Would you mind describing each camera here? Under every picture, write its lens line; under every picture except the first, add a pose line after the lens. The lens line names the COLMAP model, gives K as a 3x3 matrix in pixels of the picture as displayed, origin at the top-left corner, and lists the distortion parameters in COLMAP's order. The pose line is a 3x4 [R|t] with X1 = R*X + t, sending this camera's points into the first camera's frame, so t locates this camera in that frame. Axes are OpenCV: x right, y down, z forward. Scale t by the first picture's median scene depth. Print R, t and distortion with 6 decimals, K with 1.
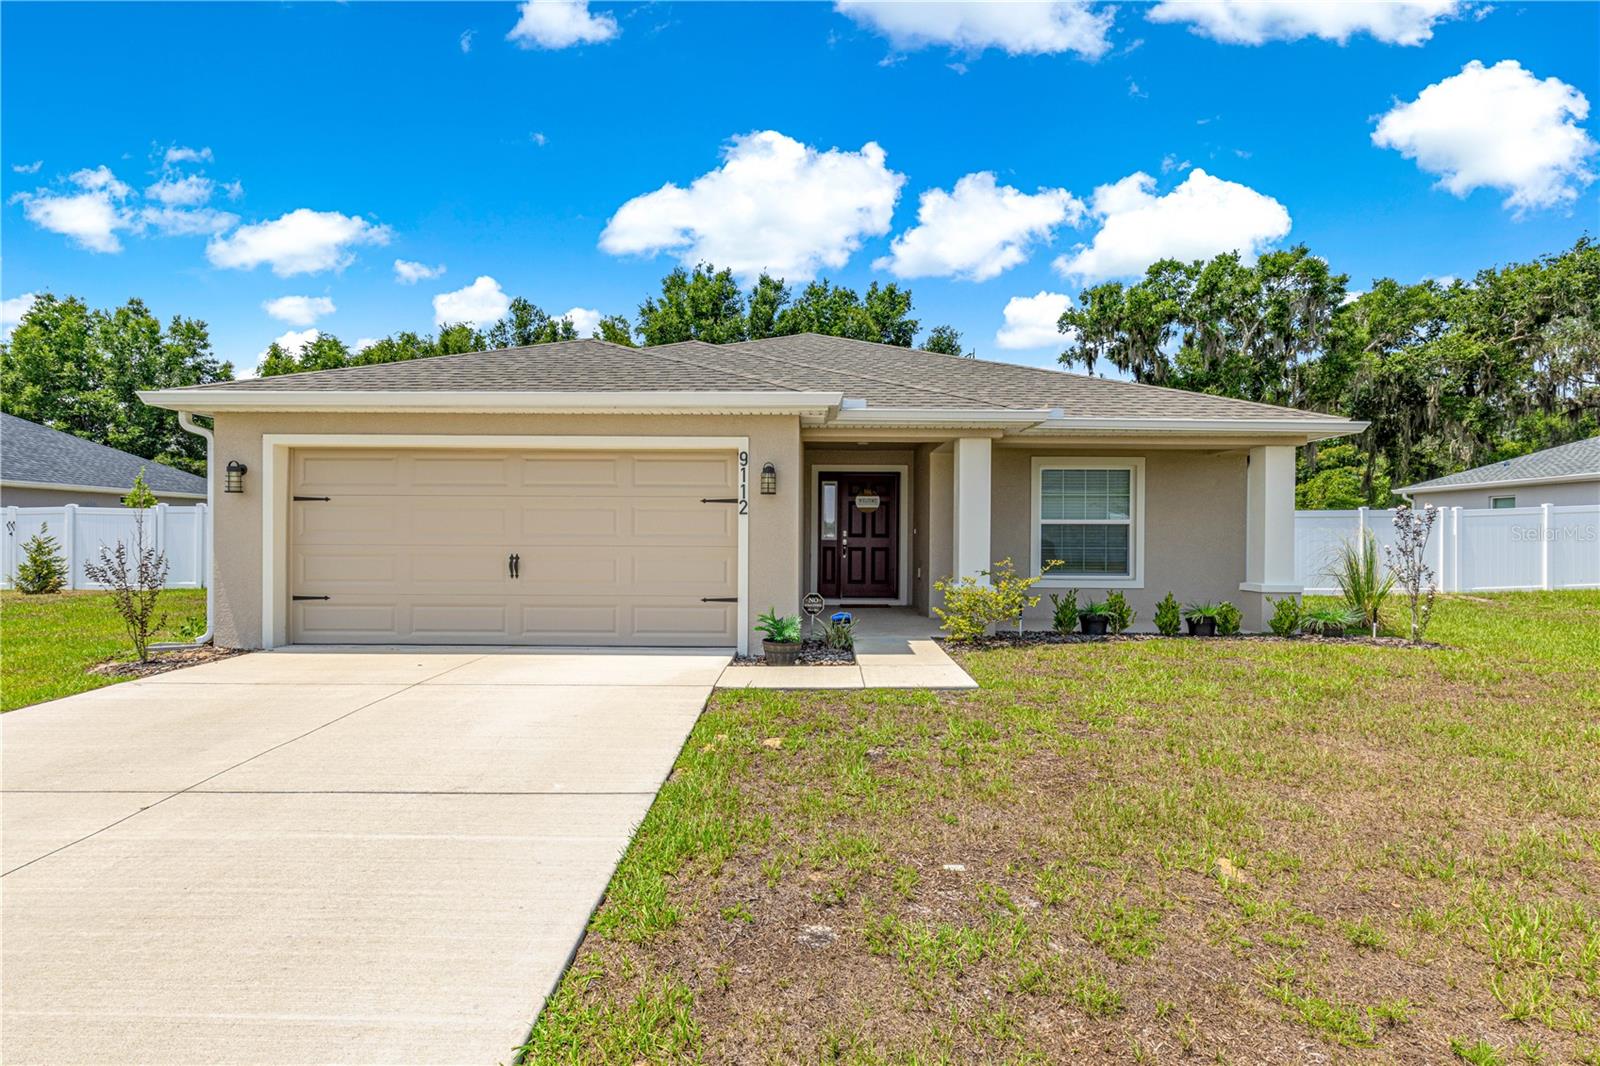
lens RADIAL K [[797.6, 0, 803.1], [0, 797.6, 539.1], [0, 0, 1]] dist [0.002921, 0.000044]
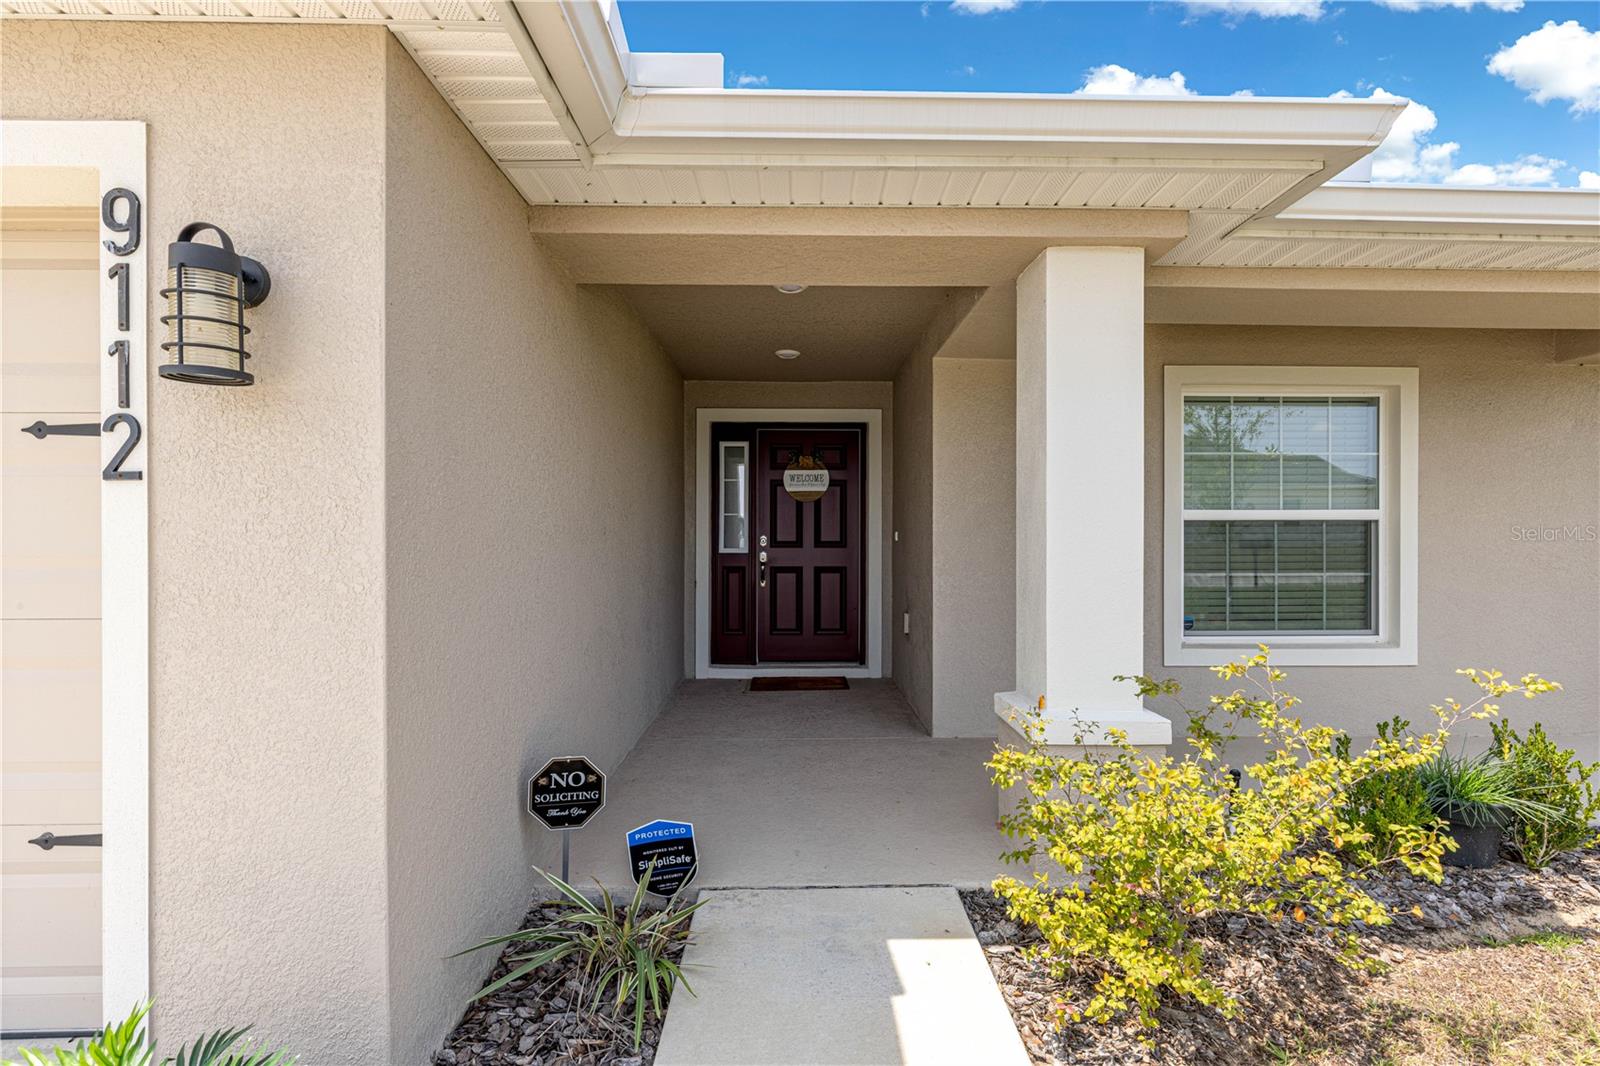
lens RADIAL K [[742.5, 0, 800.0], [0, 742.5, 533.0], [0, 0, 1]] dist [0.002628, 0.000549]
pose [[0.999743, -0.005991, 0.021886, 0.033250], [0.006095, 0.999970, -0.004698, -0.004809], [-0.021857, 0.004830, 0.999749, 0.256290]]
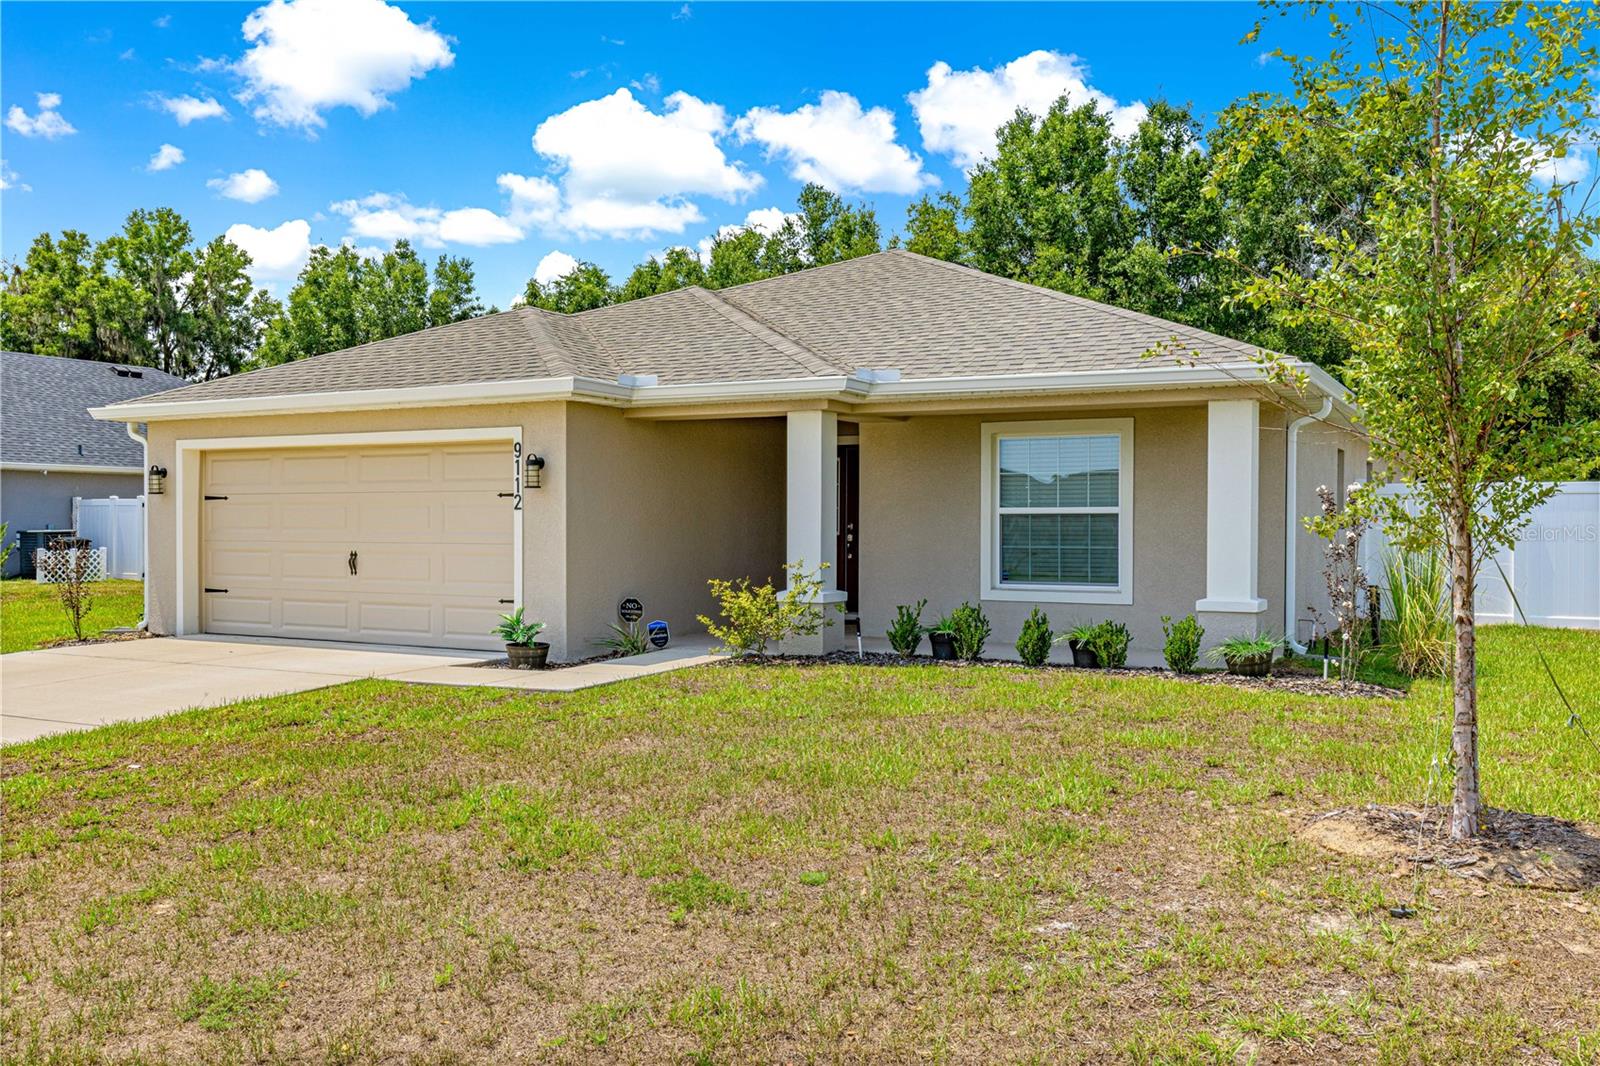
lens RADIAL K [[1345.9, 0, 800.0], [0, 1345.9, 533.0], [0, 0, 1]] dist [-0.005700, -0.003414]
pose [[0.886047, -0.000262, -0.463595, 0.305616], [0.002203, 0.999991, 0.003644, -0.002795], [0.463590, -0.004250, 0.886040, -0.078404]]
